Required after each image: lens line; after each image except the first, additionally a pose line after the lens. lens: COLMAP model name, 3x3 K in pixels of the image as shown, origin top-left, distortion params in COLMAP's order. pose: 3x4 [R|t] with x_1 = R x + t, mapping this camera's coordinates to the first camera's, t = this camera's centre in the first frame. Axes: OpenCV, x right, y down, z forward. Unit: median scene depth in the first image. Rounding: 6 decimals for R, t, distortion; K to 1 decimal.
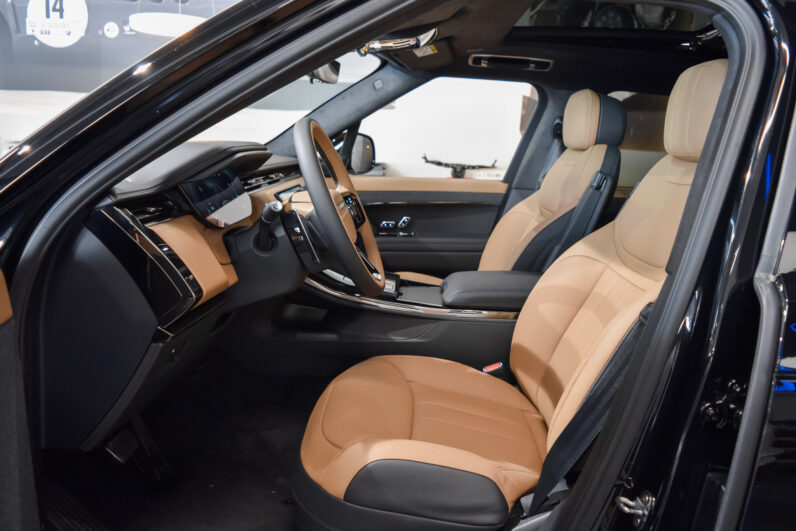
lens RADIAL K [[636.7, 0, 398.6], [0, 636.7, 248.0], [0, 0, 1]] dist [-0.079097, 0.006258]
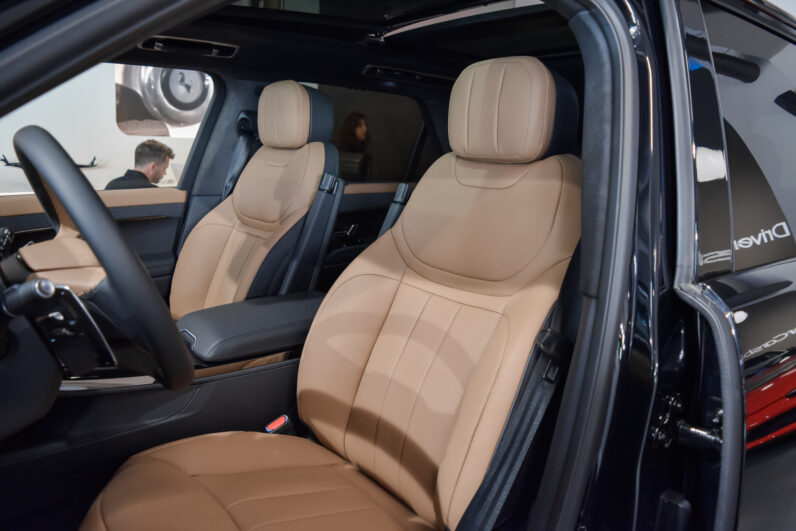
lens RADIAL K [[636.7, 0, 398.6], [0, 636.7, 248.0], [0, 0, 1]] dist [-0.079097, 0.006258]
pose [[0.785514, -0.130518, 0.604924, -0.147455], [0.117723, 0.991172, 0.060987, -0.051955], [-0.607544, 0.023308, 0.793944, 0.195985]]
